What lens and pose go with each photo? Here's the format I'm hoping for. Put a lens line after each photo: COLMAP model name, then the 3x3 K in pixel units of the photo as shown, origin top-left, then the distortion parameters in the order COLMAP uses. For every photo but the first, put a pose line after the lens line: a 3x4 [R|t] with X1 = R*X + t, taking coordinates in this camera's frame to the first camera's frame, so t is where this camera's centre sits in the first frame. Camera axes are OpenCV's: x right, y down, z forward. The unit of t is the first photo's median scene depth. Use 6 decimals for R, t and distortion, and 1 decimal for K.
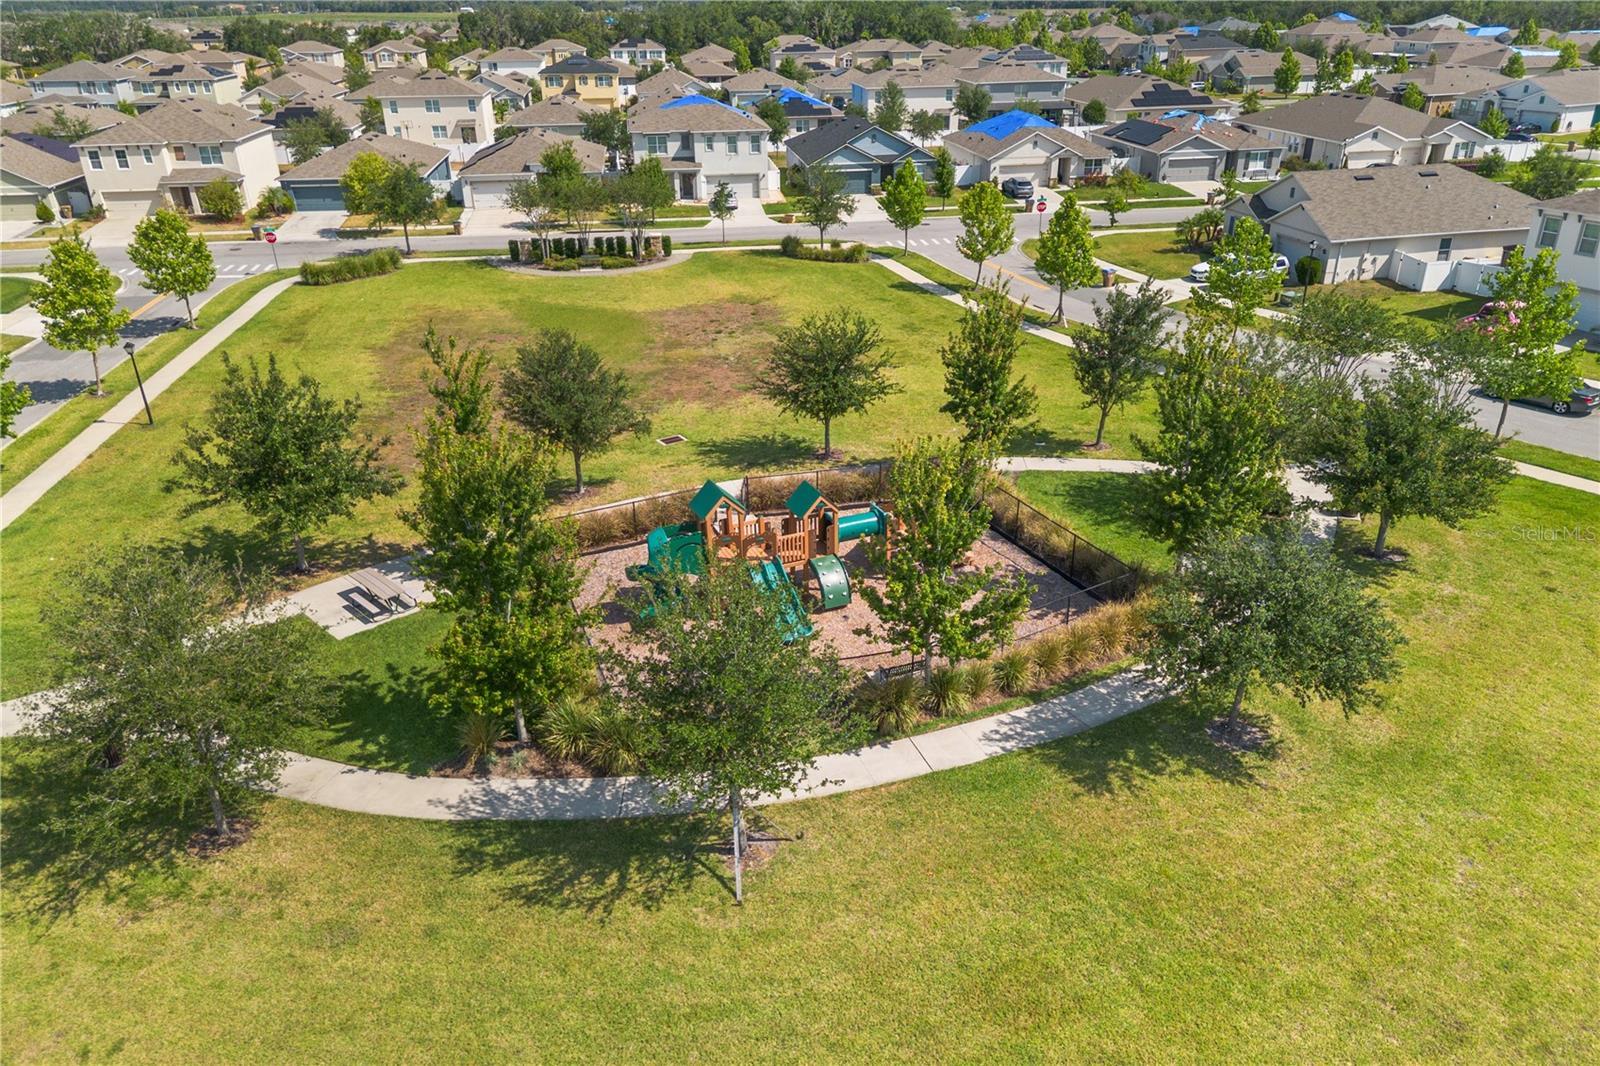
lens RADIAL K [[1123.2, 0, 807.0], [0, 1123.2, 526.3], [0, 0, 1]] dist [0.084280, -0.077650]
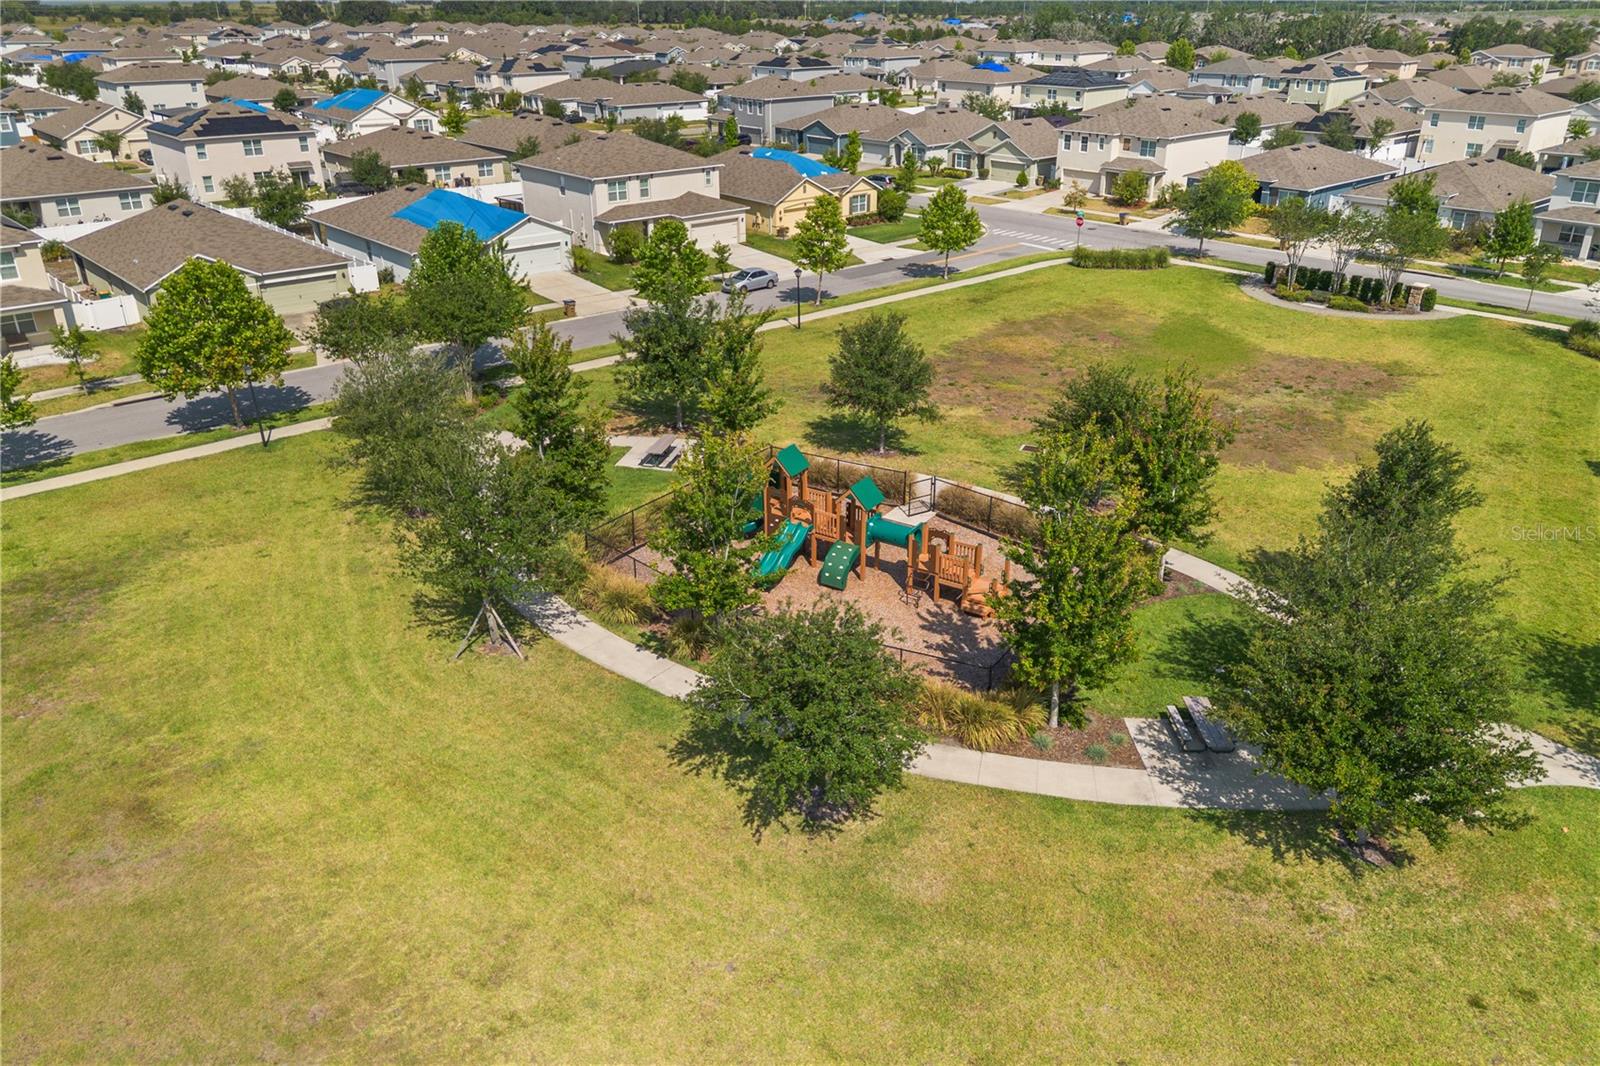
lens RADIAL K [[1123.2, 0, 807.0], [0, 1123.2, 526.3], [0, 0, 1]] dist [0.084280, -0.077650]
pose [[0.552429, 0.367076, -0.748384, 0.286405], [-0.362998, 0.914153, 0.180432, -0.061085], [0.750370, 0.171986, 0.638252, 0.084070]]
